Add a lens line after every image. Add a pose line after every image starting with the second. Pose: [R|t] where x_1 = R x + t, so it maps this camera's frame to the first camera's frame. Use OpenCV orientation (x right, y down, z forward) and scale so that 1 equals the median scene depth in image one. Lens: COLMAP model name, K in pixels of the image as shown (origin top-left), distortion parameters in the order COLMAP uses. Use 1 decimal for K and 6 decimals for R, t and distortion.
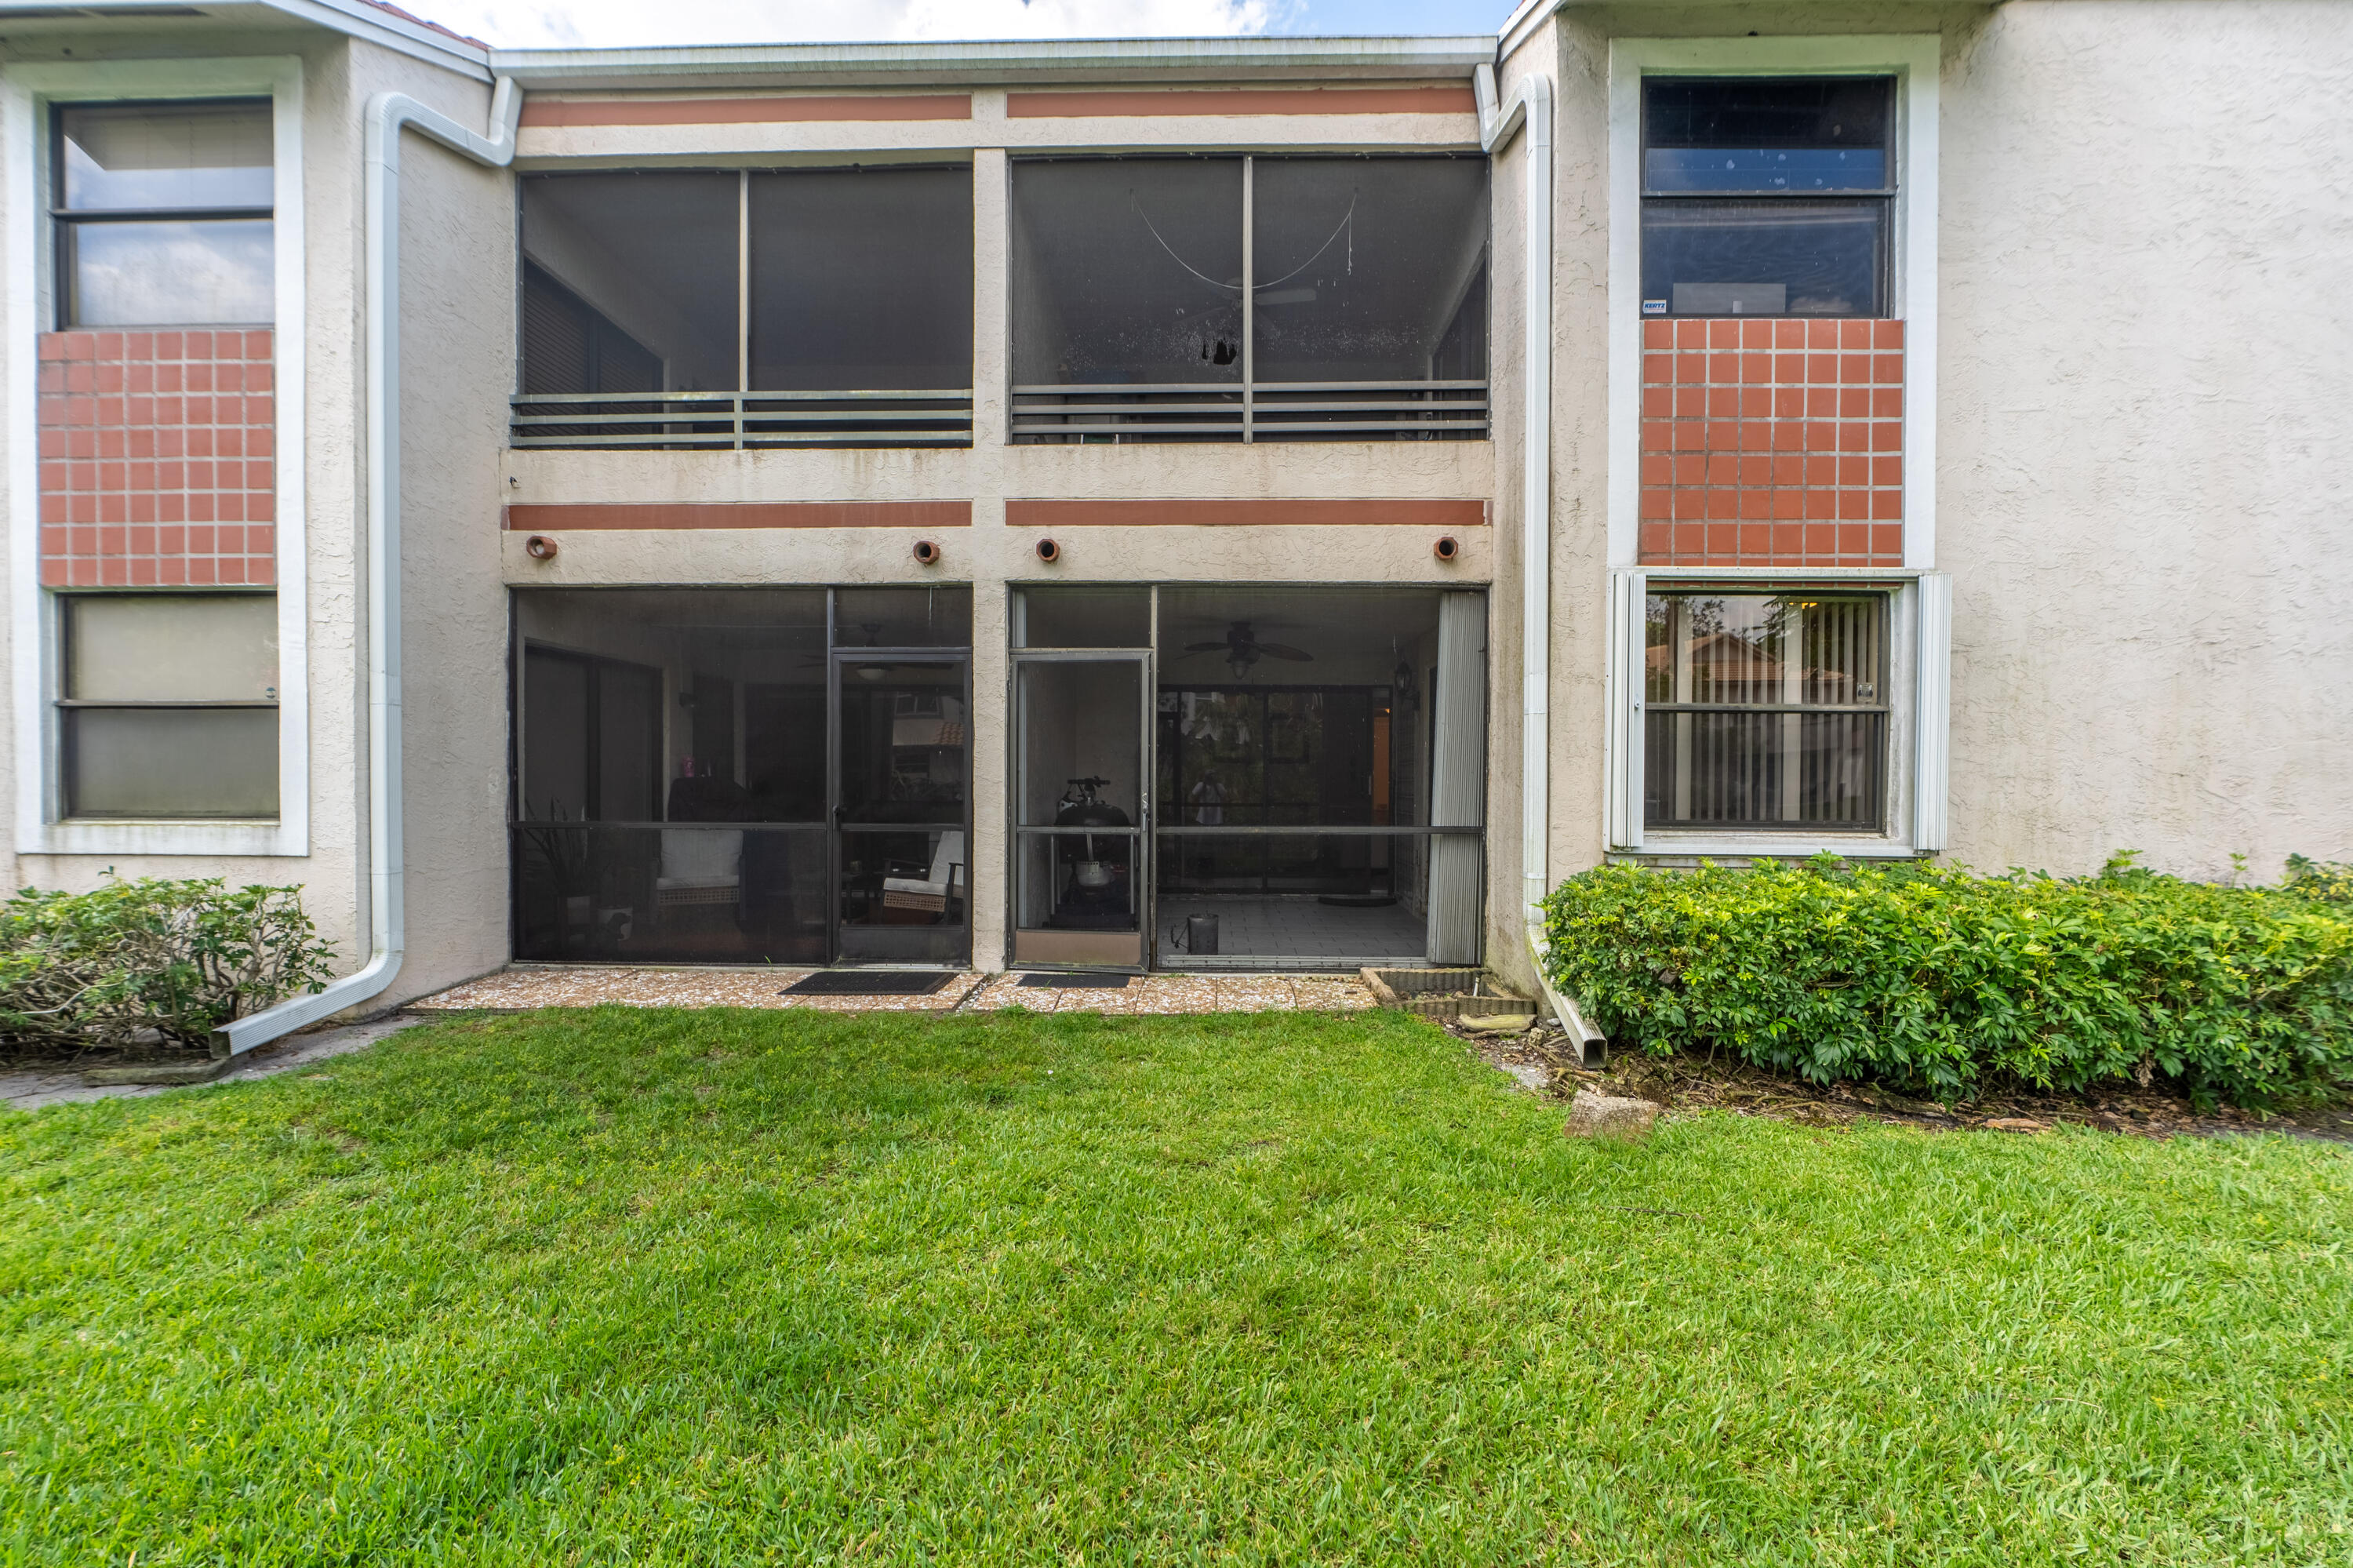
lens RADIAL K [[1049.8, 0, 1130.5], [0, 1049.8, 799.7], [0, 0, 1]] dist [-0.011543, 0.004460]
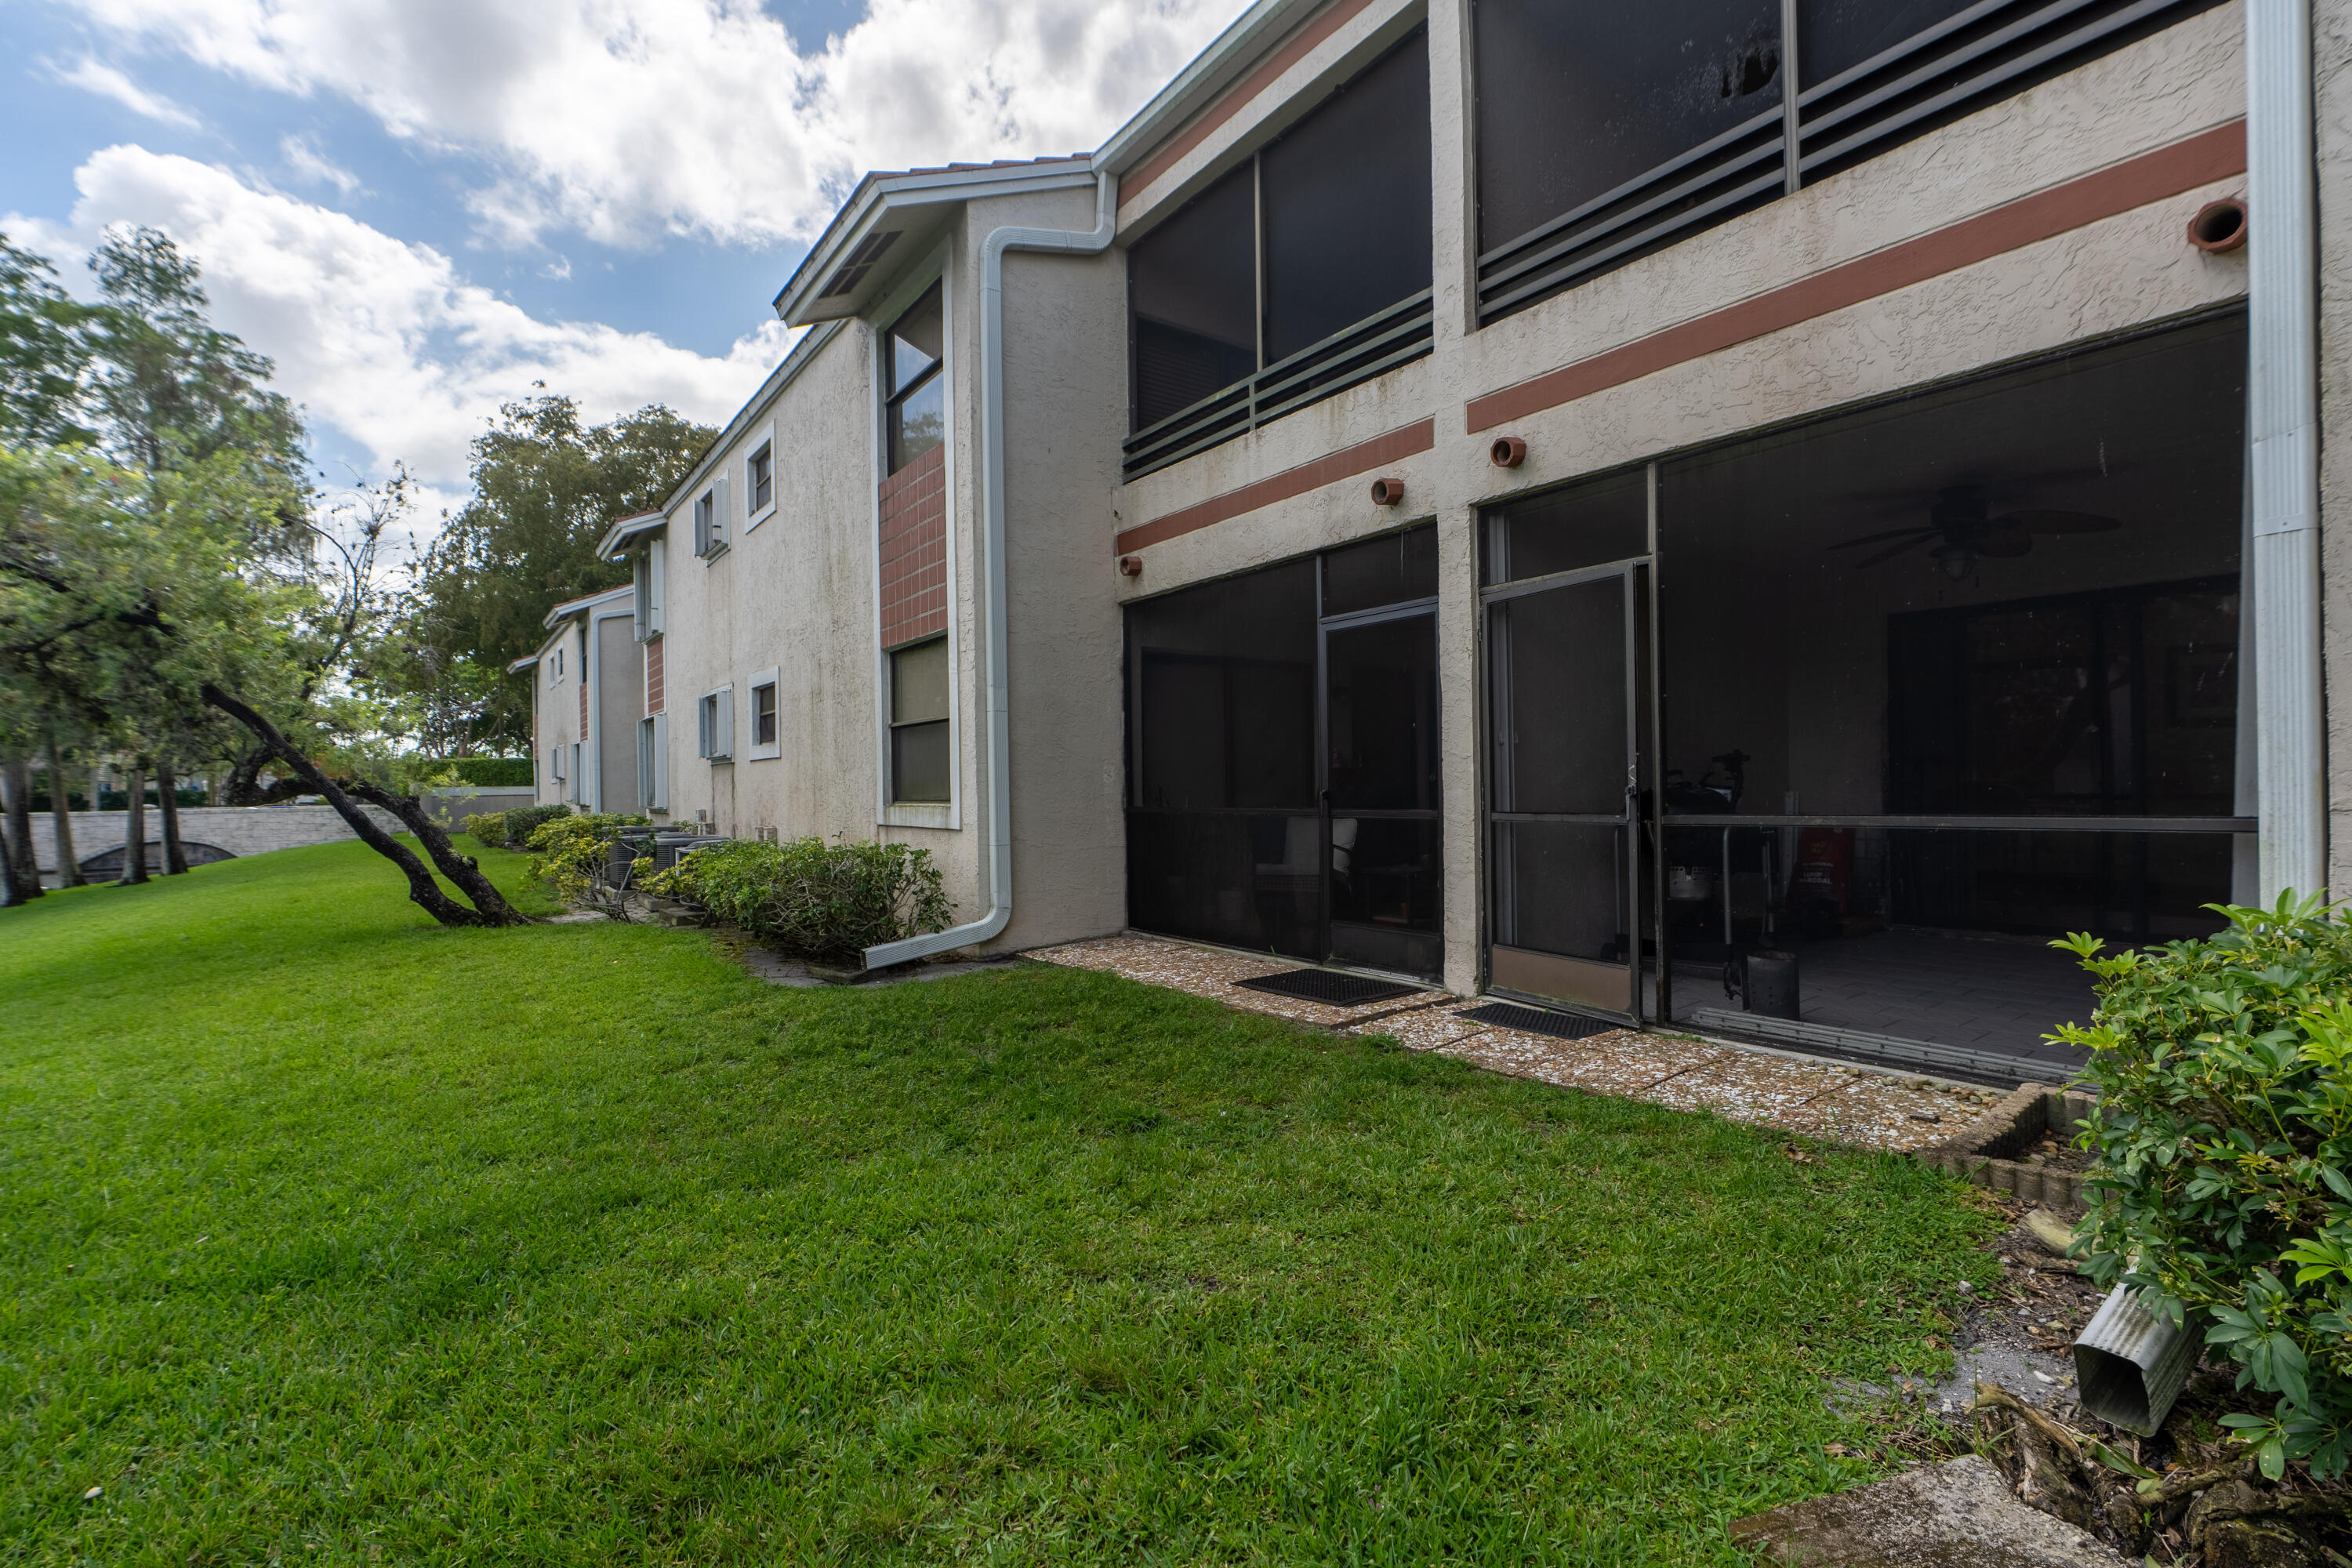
lens RADIAL K [[1049.3, 0, 1186.1], [0, 1049.3, 792.5], [0, 0, 1]] dist [-0.011543, 0.004460]
pose [[0.621311, -0.009060, -0.783512, 0.368530], [0.003050, 0.999954, -0.009144, 0.016479], [0.783558, 0.003291, 0.621310, 0.338545]]
